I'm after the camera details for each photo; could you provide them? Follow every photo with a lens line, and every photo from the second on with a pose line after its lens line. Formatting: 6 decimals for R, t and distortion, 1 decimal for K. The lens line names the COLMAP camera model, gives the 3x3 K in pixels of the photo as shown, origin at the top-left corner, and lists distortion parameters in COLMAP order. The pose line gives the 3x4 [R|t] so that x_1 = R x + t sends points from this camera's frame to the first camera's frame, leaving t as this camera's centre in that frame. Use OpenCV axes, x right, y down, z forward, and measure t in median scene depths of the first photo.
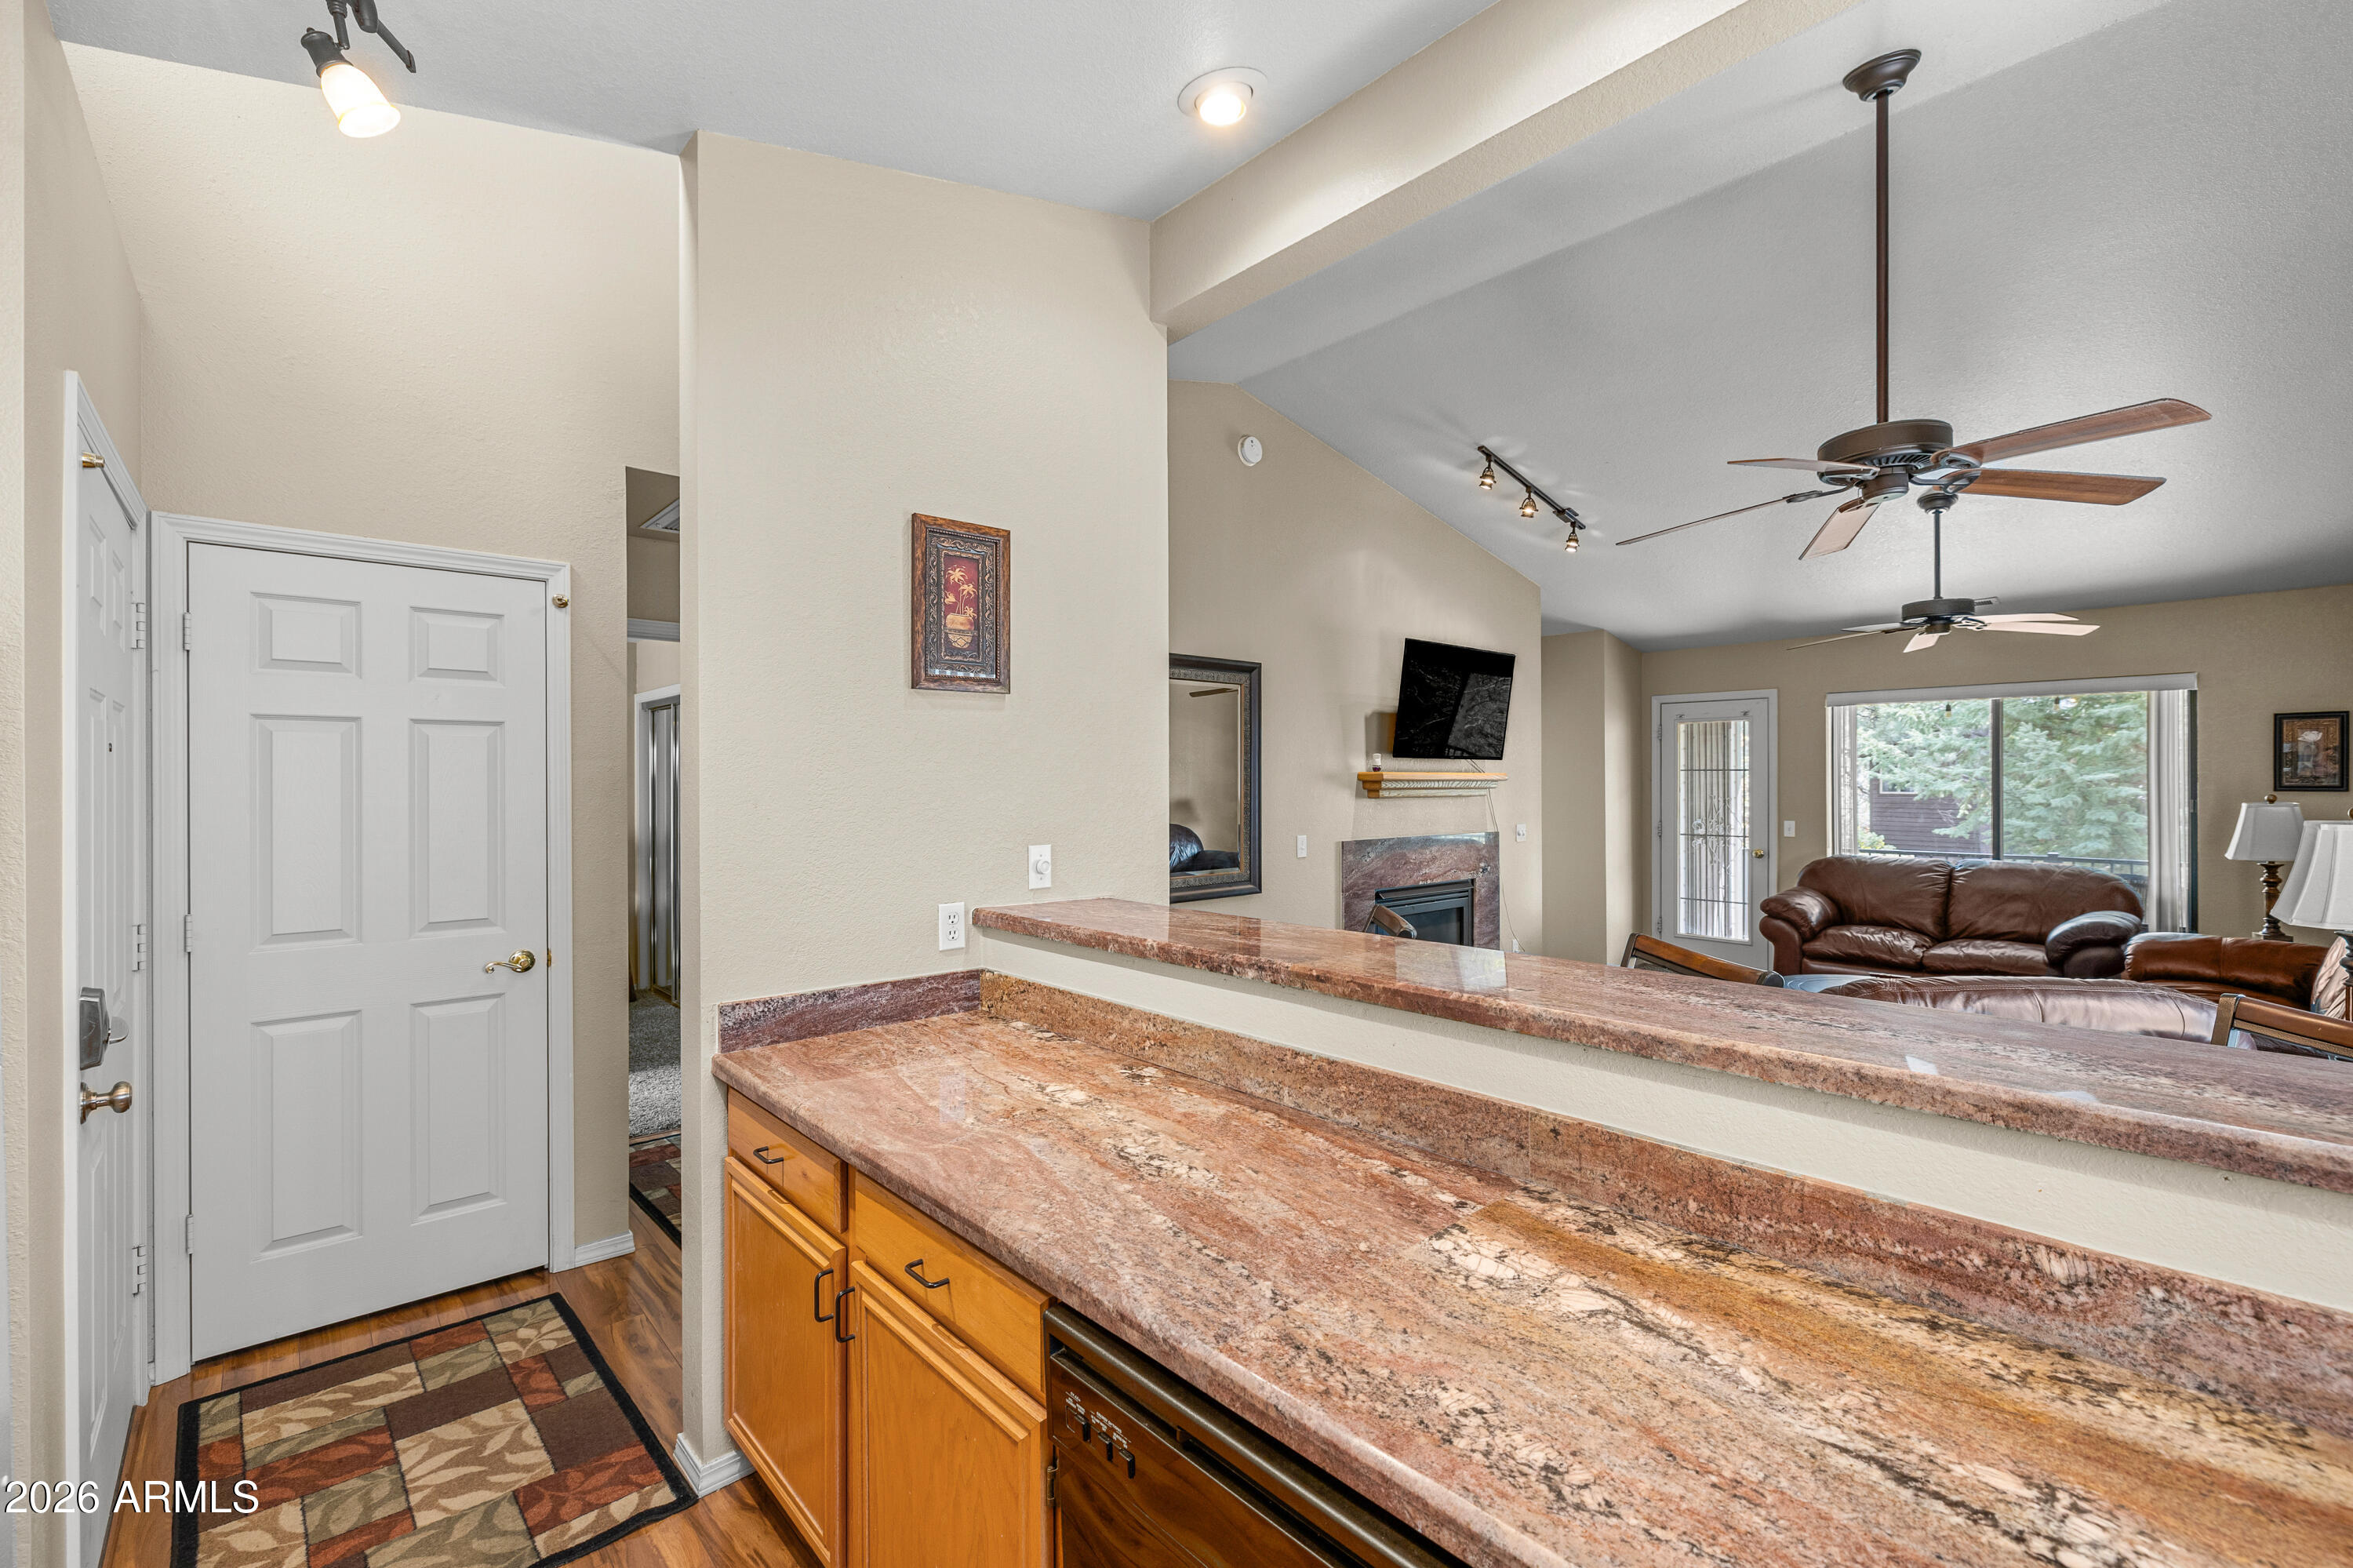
lens RADIAL K [[1006.9, 0, 1180.2], [0, 1006.9, 779.6], [0, 0, 1]] dist [0.000745, 0.000178]
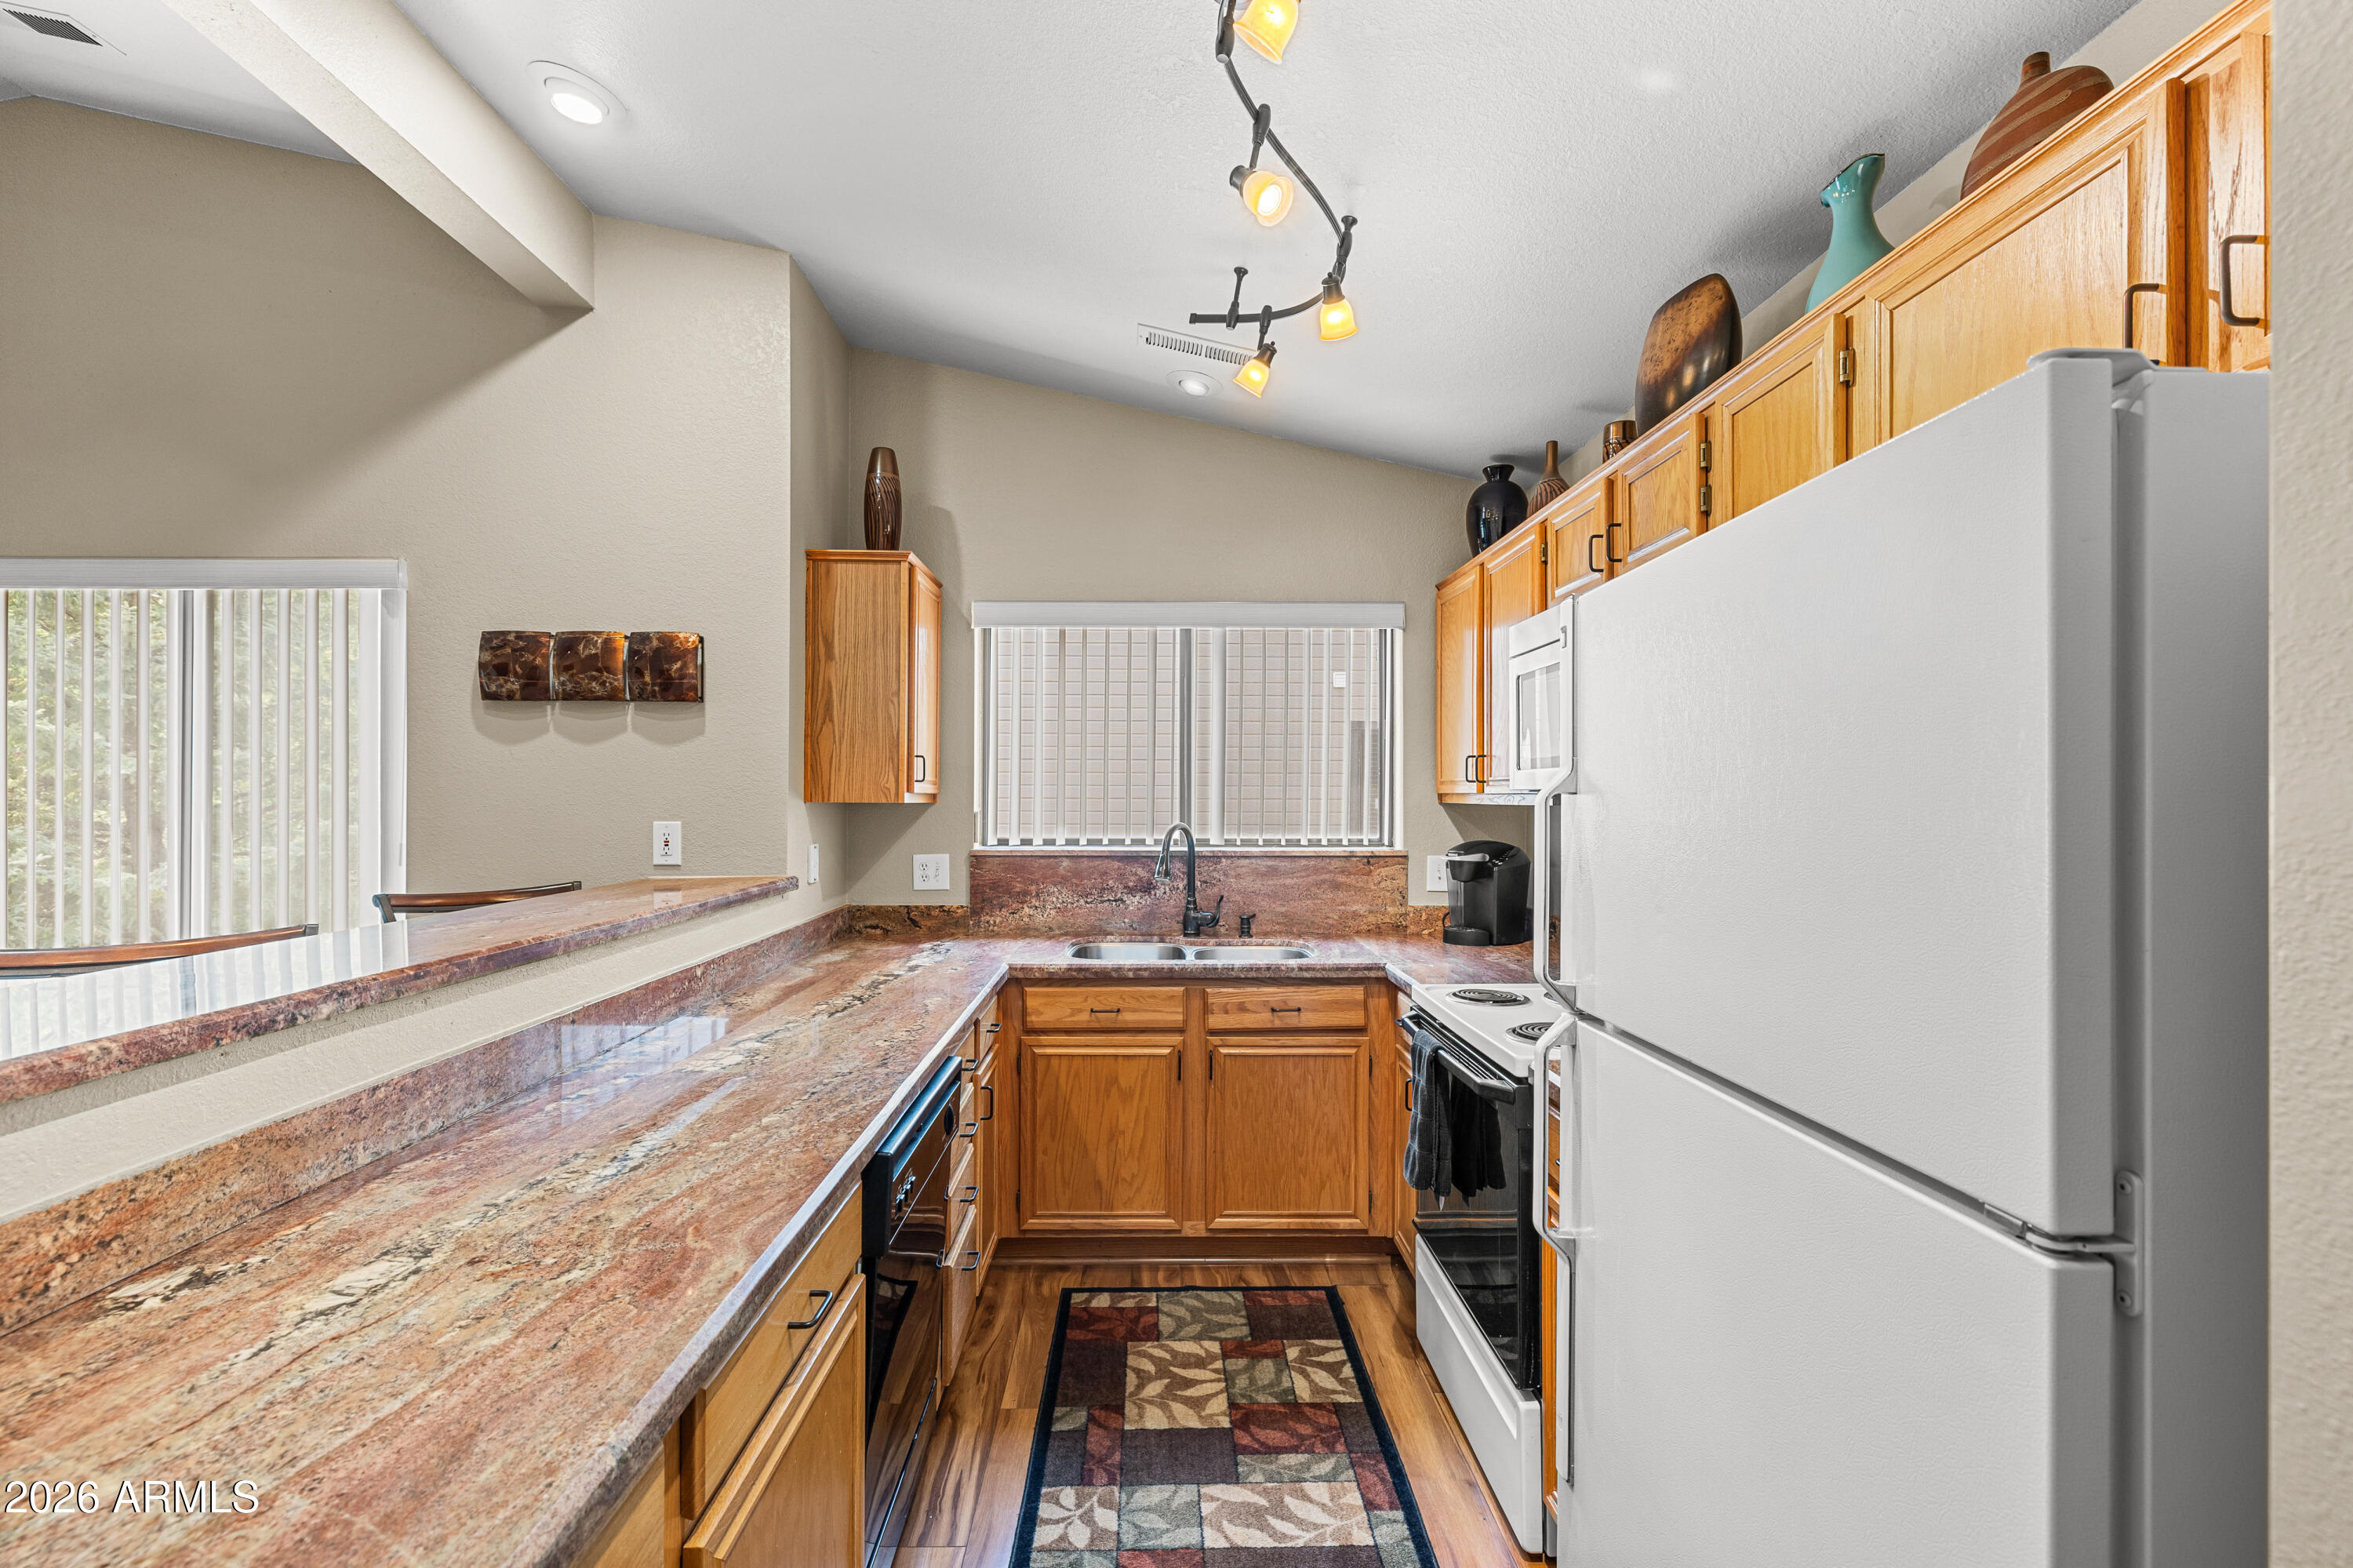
lens RADIAL K [[1032.2, 0, 1162.7], [0, 1032.2, 795.9], [0, 0, 1]] dist [0.002072, -0.000107]
pose [[-0.752798, 0.001250, 0.658250, -0.758503], [-0.002077, 0.999989, -0.004274, 0.043173], [-0.658248, -0.004585, -0.752787, 1.054783]]
